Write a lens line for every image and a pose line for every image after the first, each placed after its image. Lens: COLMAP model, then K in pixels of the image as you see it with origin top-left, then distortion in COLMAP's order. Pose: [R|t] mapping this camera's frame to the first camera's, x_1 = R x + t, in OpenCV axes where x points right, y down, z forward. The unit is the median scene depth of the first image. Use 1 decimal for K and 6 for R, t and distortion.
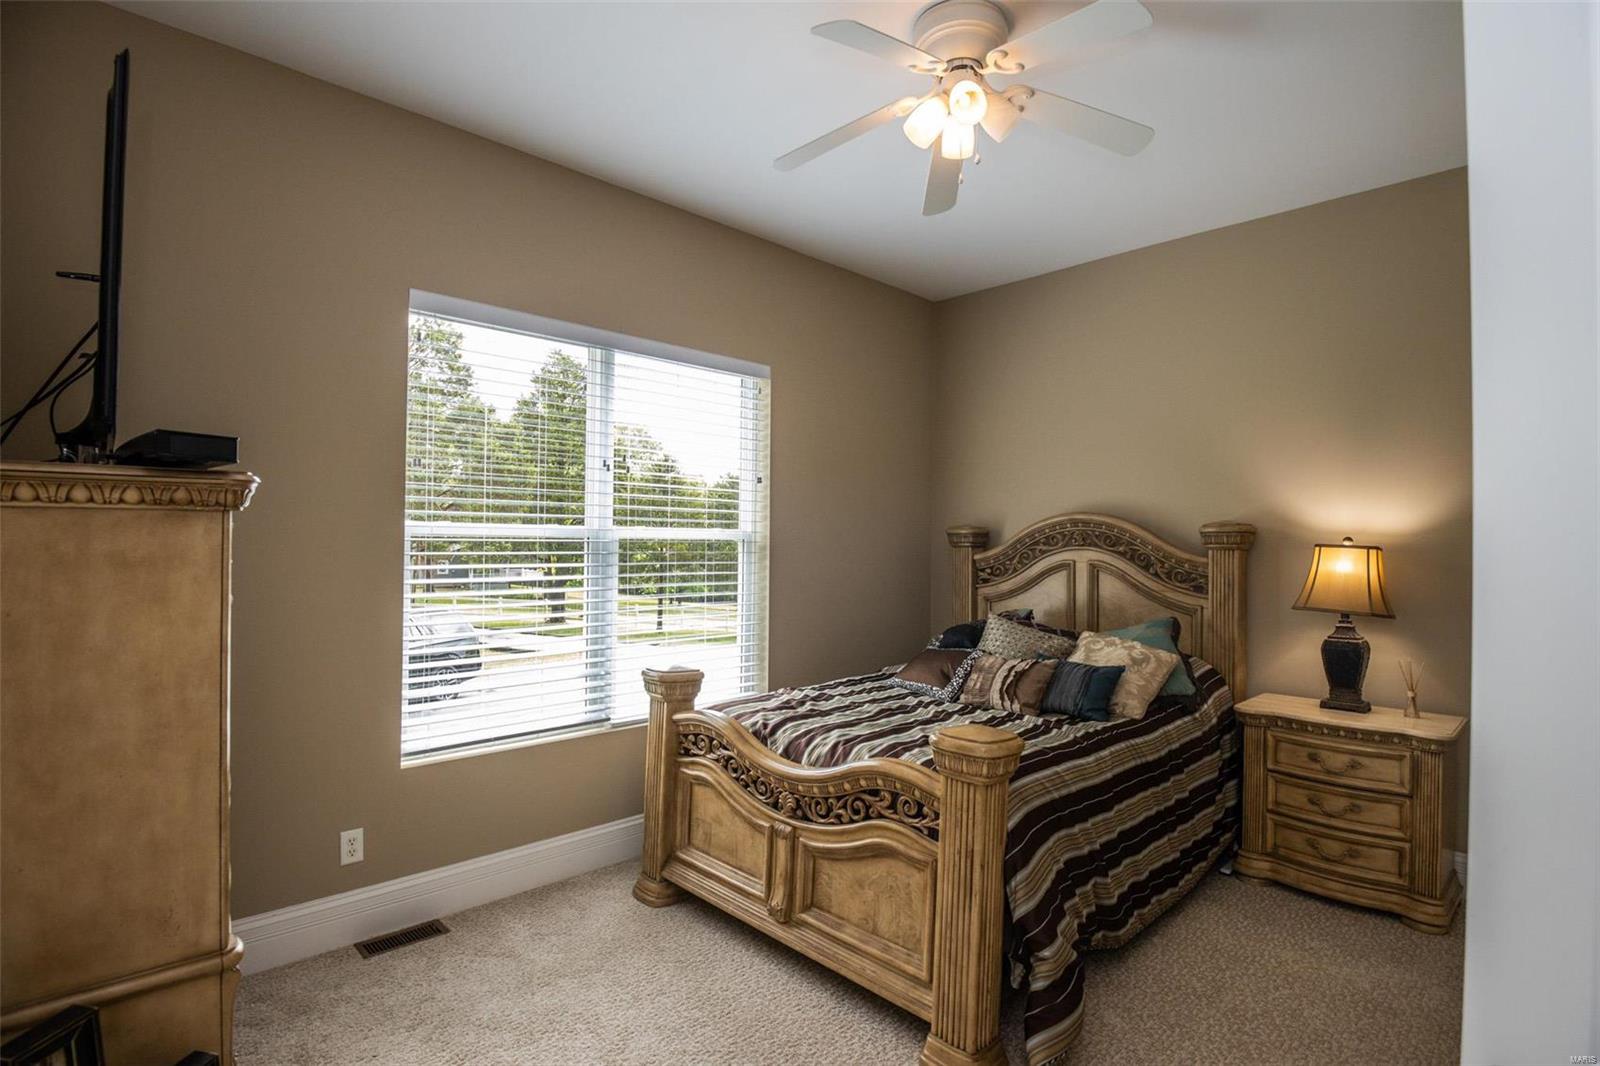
lens RADIAL K [[776.8, 0, 808.6], [0, 776.8, 536.6], [0, 0, 1]] dist [-0.018955, -0.006648]
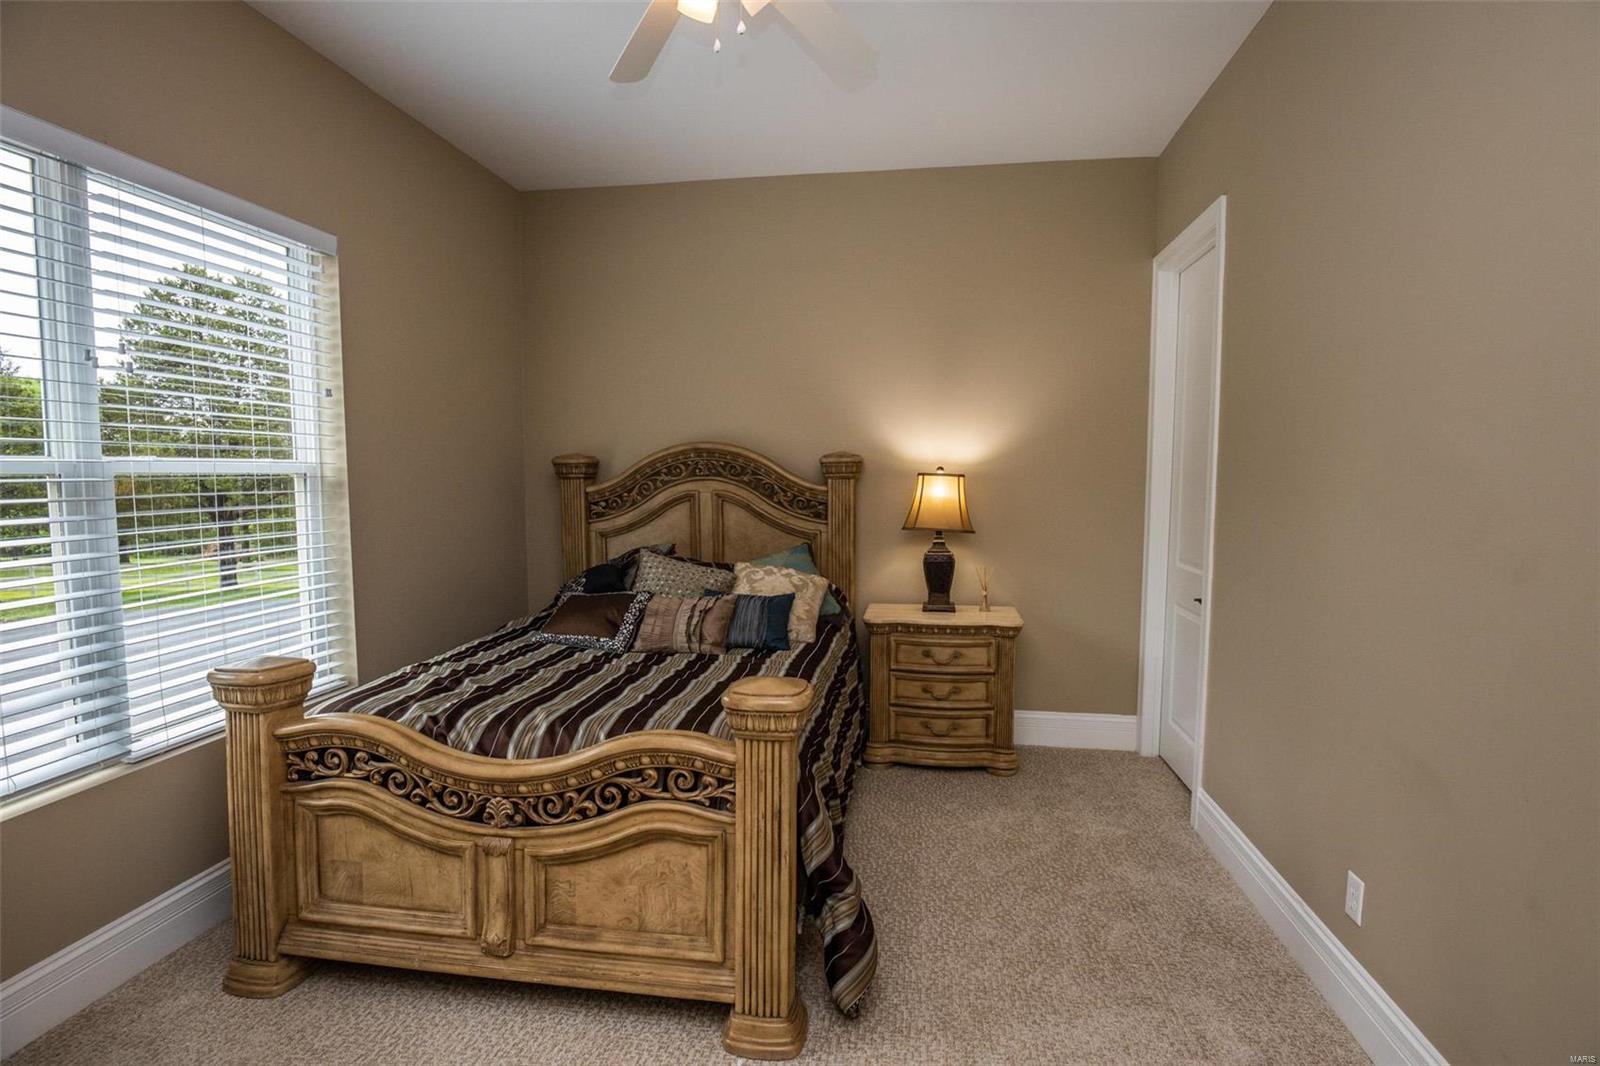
lens RADIAL K [[776.8, 0, 808.6], [0, 776.8, 536.6], [0, 0, 1]] dist [-0.018955, -0.006648]
pose [[0.795678, -0.059310, 0.602809, -0.201617], [0.002517, 0.995510, 0.094625, -0.006213], [-0.605715, -0.073774, 0.792255, 0.178972]]
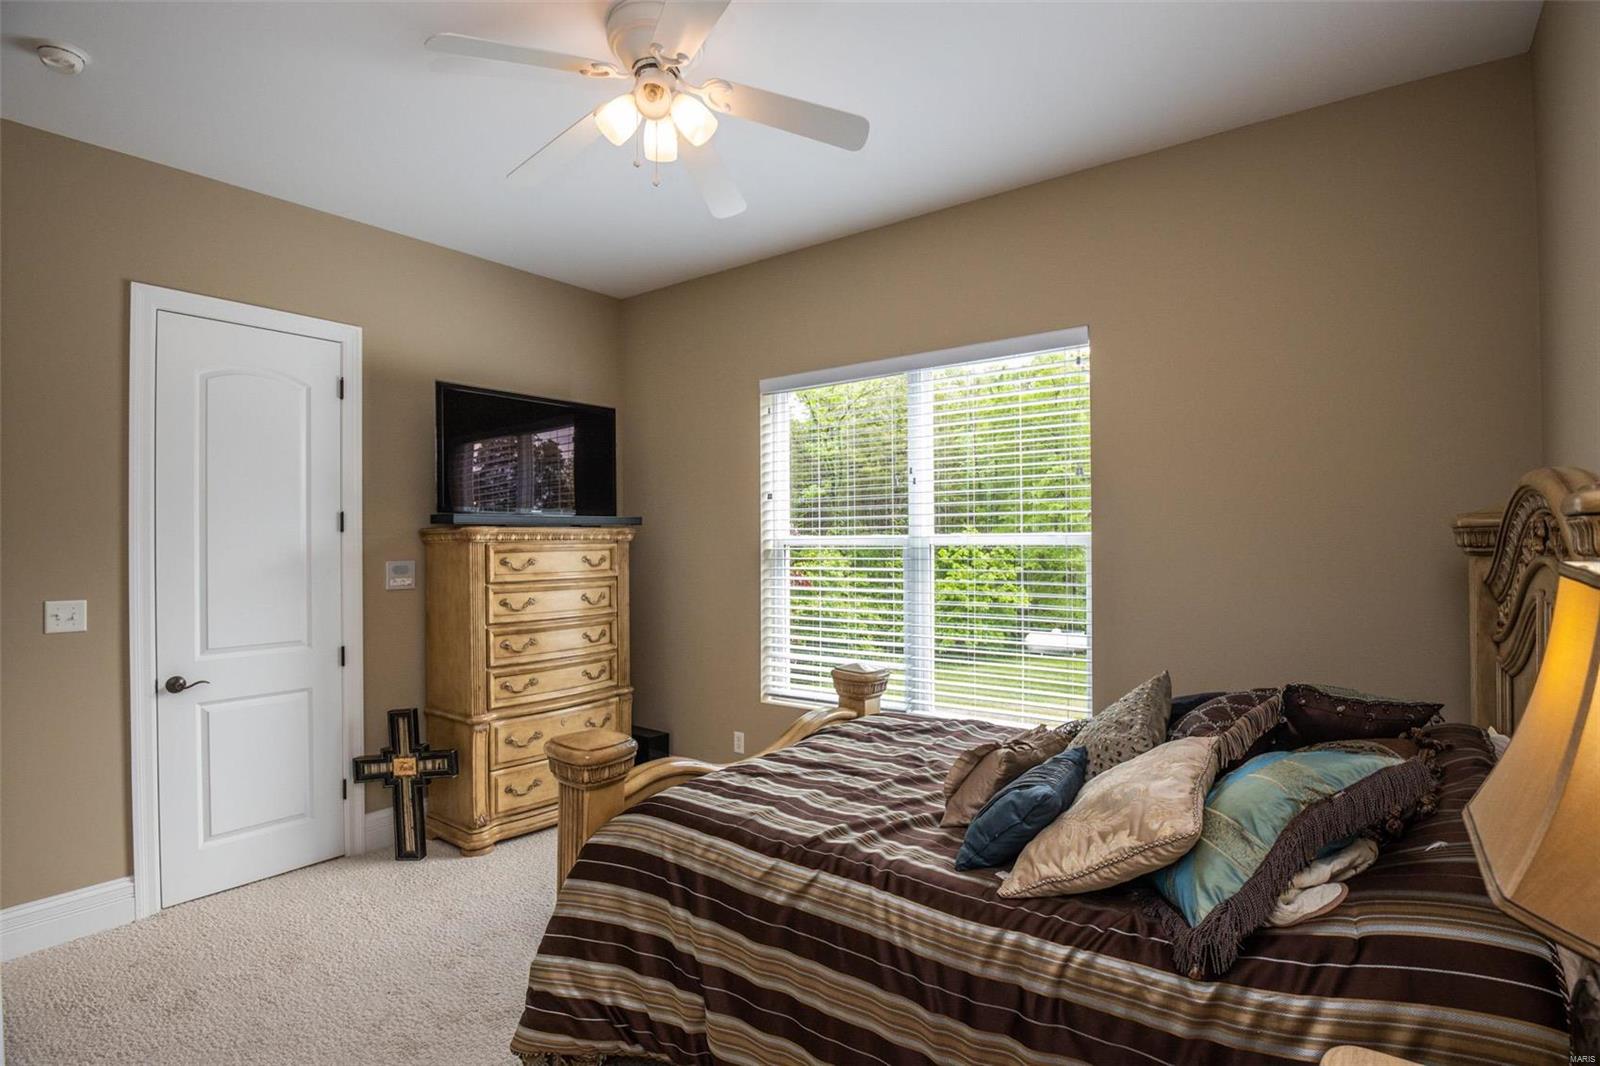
lens RADIAL K [[776.8, 0, 808.6], [0, 776.8, 536.6], [0, 0, 1]] dist [-0.018955, -0.006648]
pose [[0.154758, -0.021769, -0.987713, 0.919516], [0.011638, 0.999728, -0.020210, 0.011288], [0.987884, -0.008368, 0.154969, 0.807927]]
